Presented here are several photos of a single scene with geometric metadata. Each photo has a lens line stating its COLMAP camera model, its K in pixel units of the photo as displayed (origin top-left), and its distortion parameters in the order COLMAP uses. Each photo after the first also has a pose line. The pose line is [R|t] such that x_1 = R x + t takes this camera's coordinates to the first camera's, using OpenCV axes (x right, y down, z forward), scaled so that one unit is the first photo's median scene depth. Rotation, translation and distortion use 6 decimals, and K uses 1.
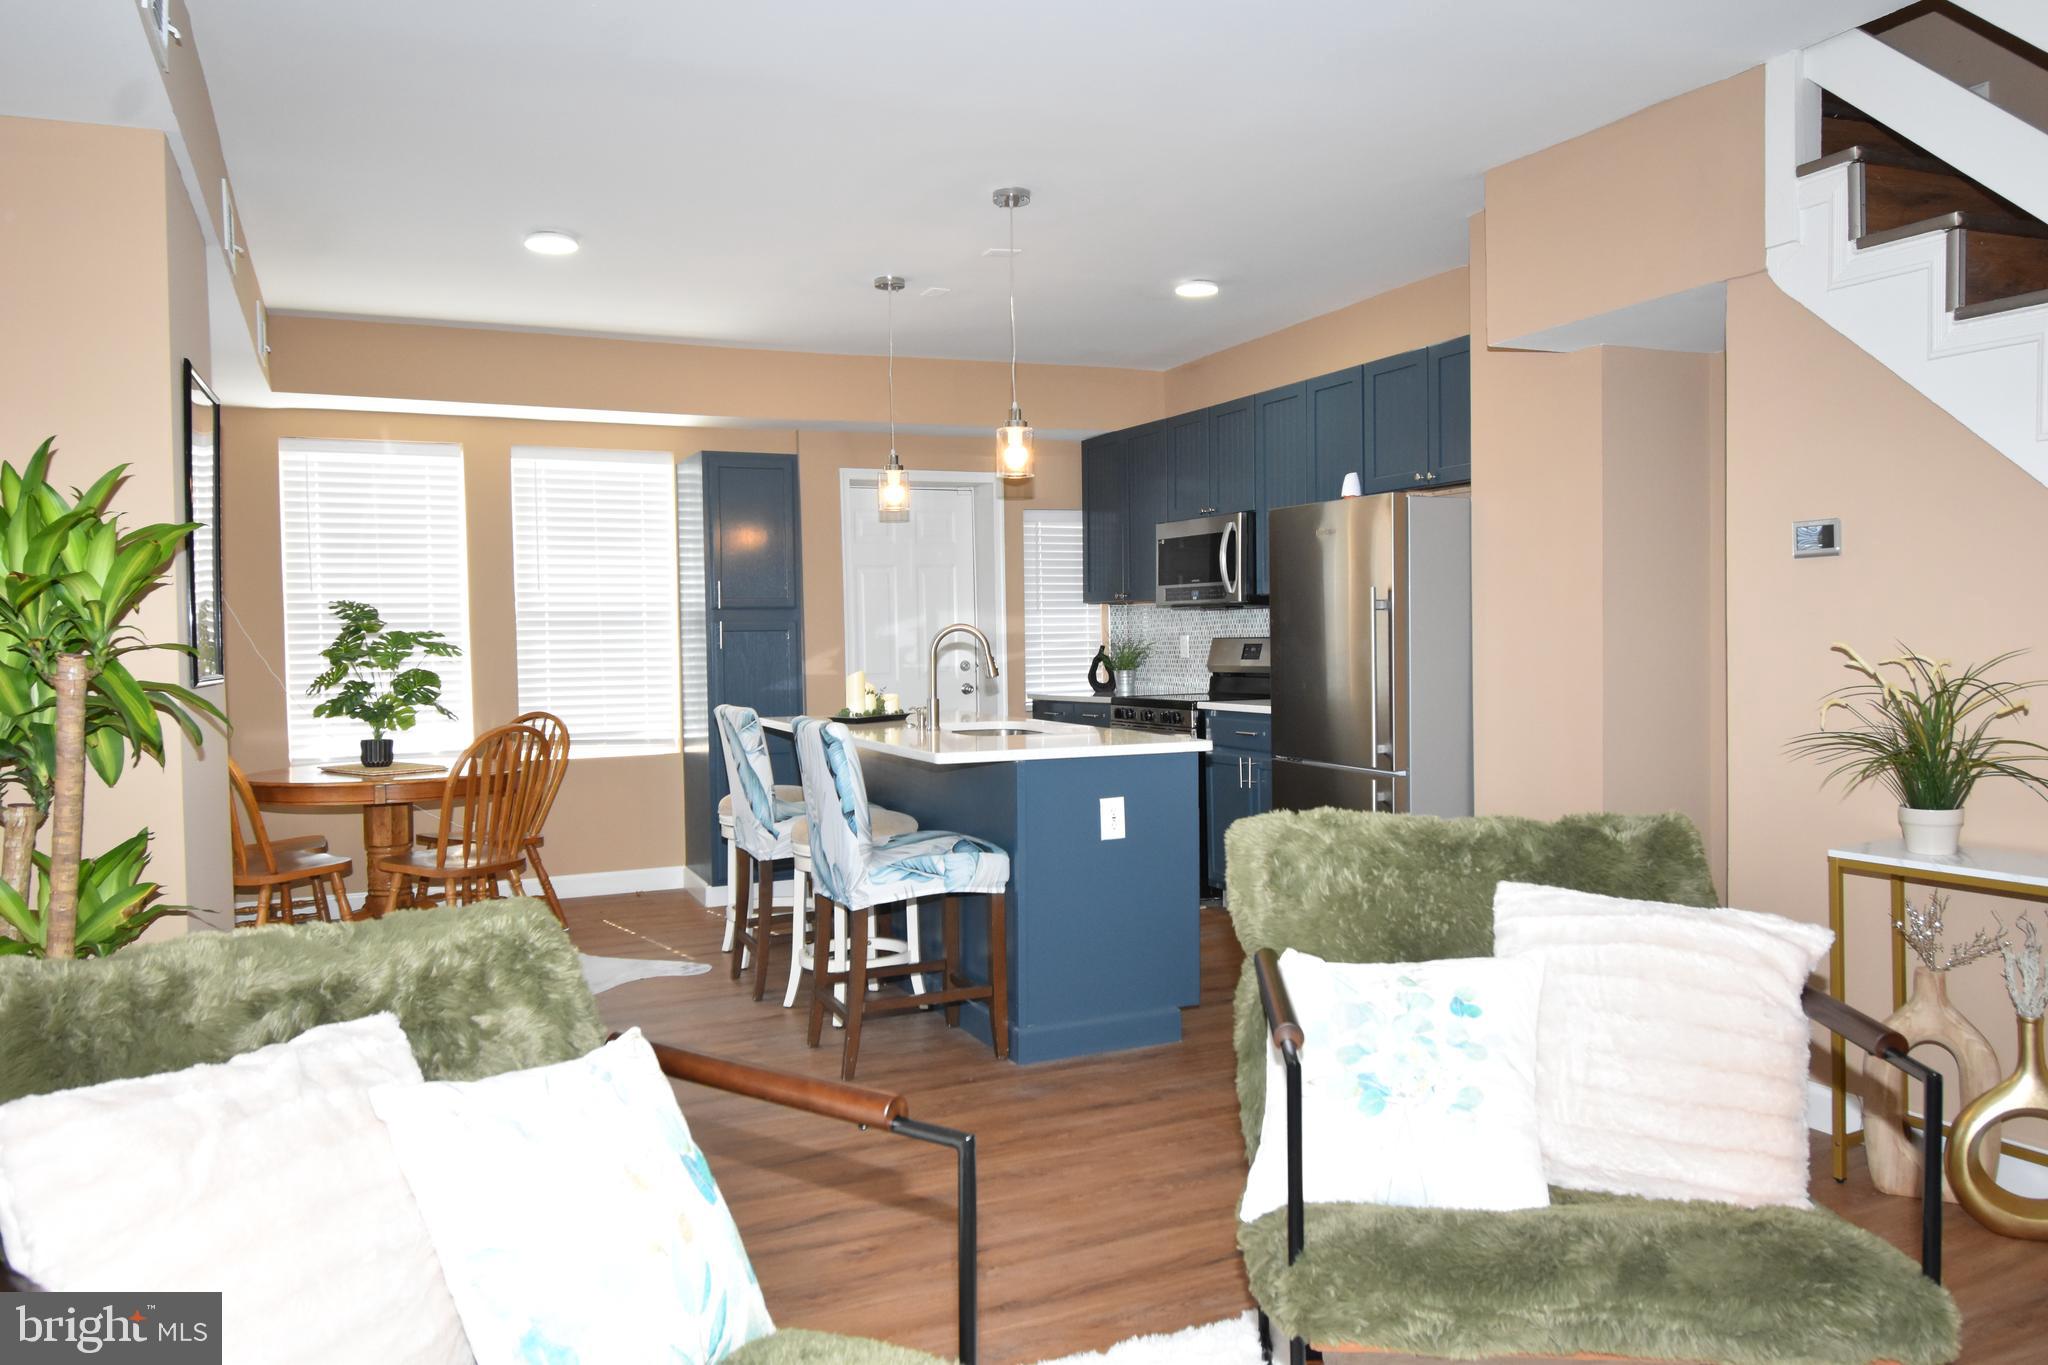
lens RADIAL K [[1410.8, 0, 1029.3], [0, 1410.8, 685.1], [0, 0, 1]] dist [0.012024, -0.029042]
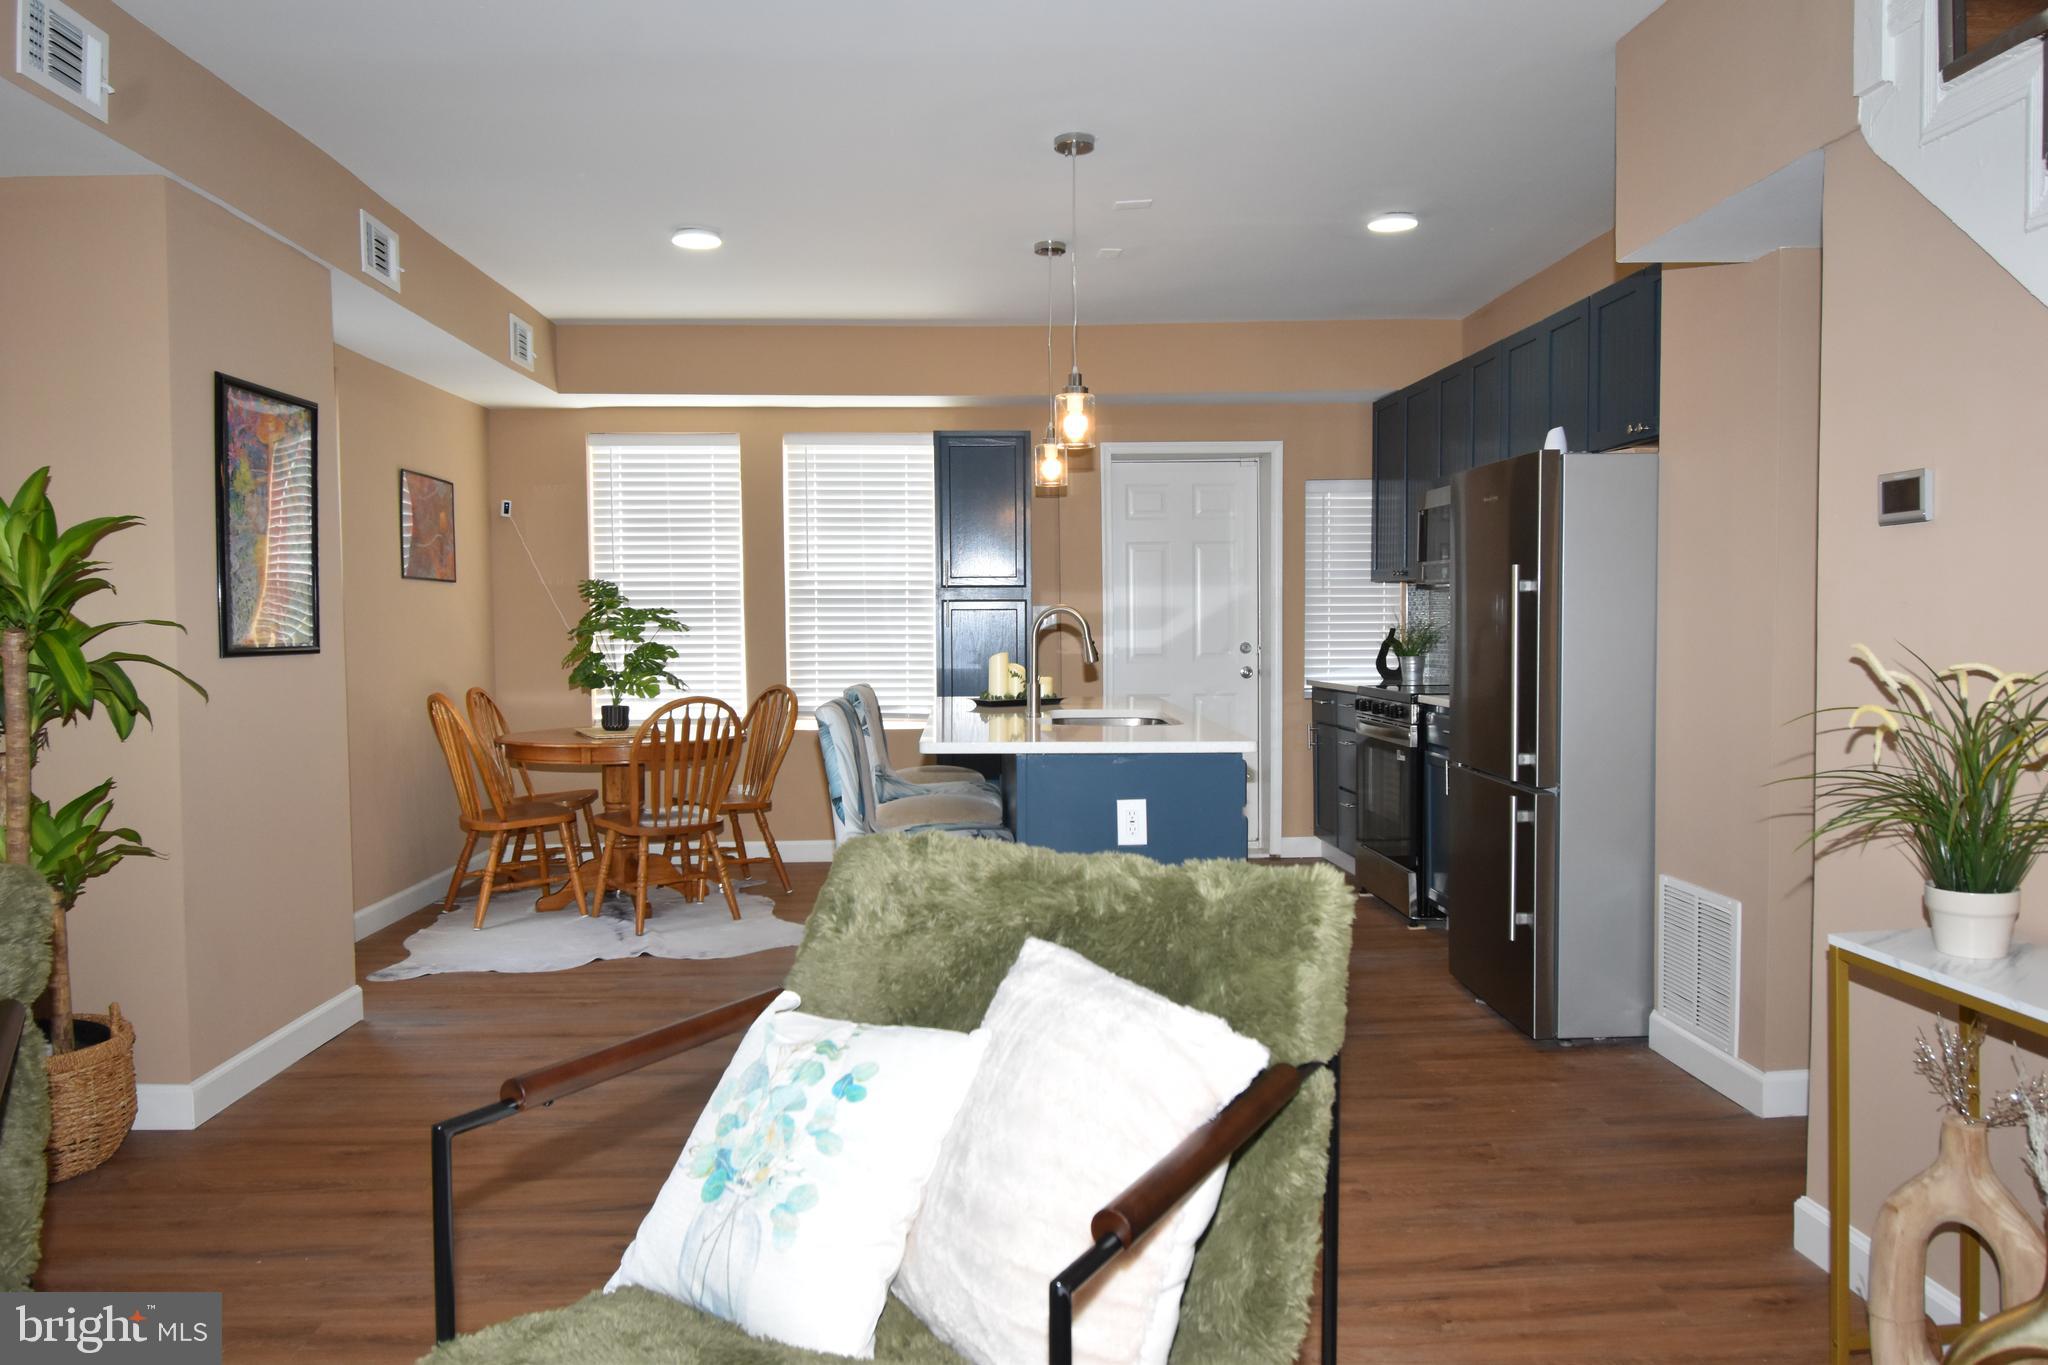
lens RADIAL K [[1410.8, 0, 1029.3], [0, 1410.8, 685.1], [0, 0, 1]] dist [0.012024, -0.029042]
pose [[0.924383, 0.029034, -0.380359, 0.251463], [-0.022330, 0.999508, 0.022026, -0.008998], [0.380812, -0.011867, 0.924576, 0.101481]]
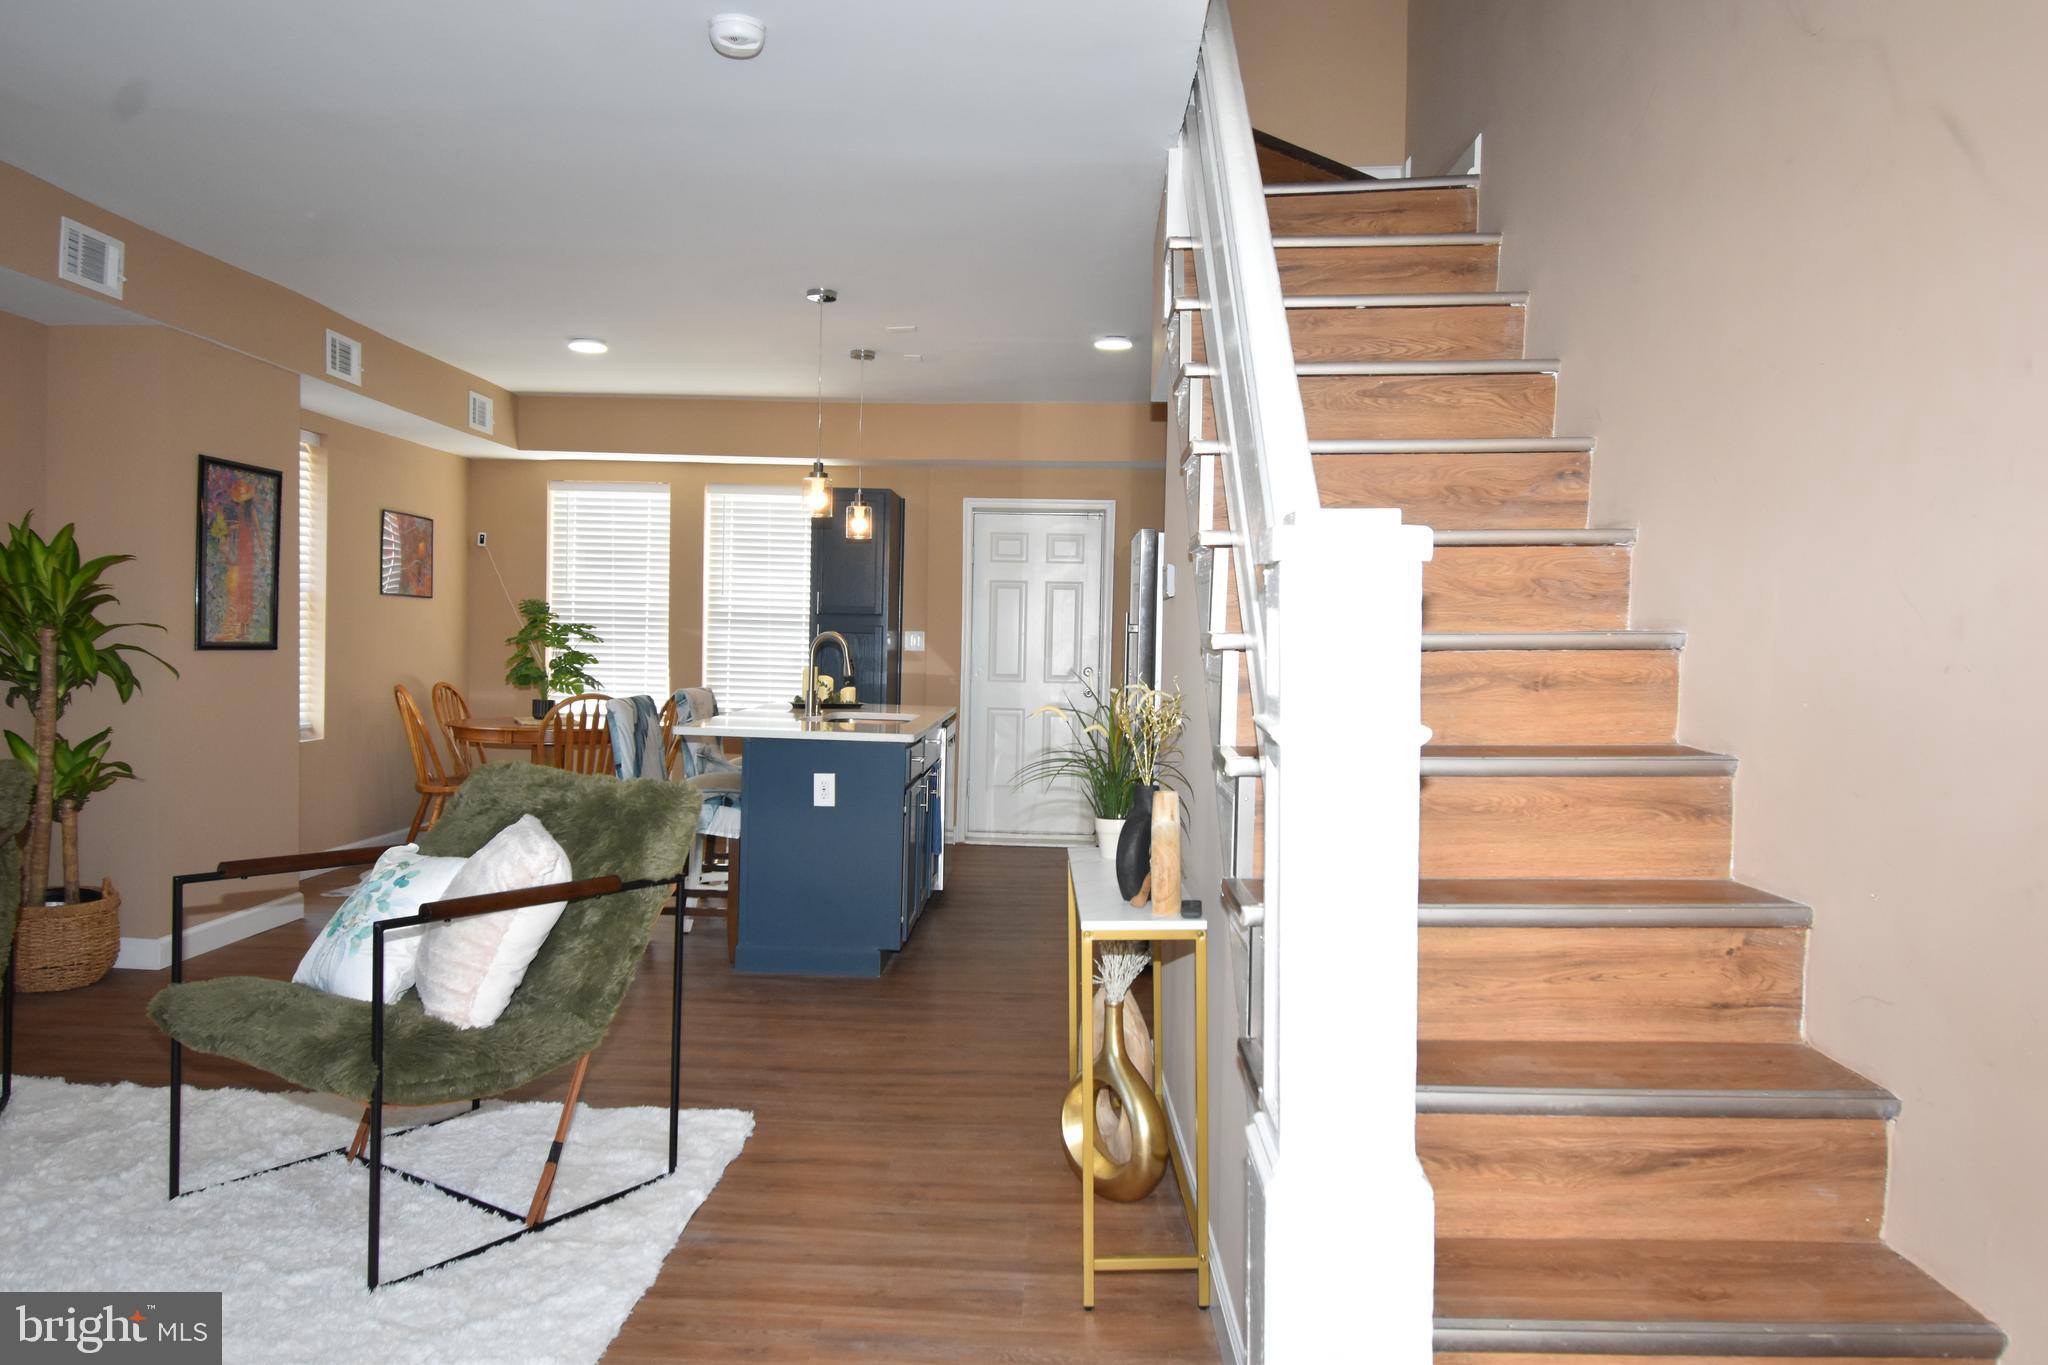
lens RADIAL K [[1410.8, 0, 1029.3], [0, 1410.8, 685.1], [0, 0, 1]] dist [0.012024, -0.029042]
pose [[0.894575, 0.053819, -0.443665, 0.572648], [-0.055642, 0.998411, 0.008920, -0.014897], [0.443440, 0.016707, 0.896148, -0.035513]]
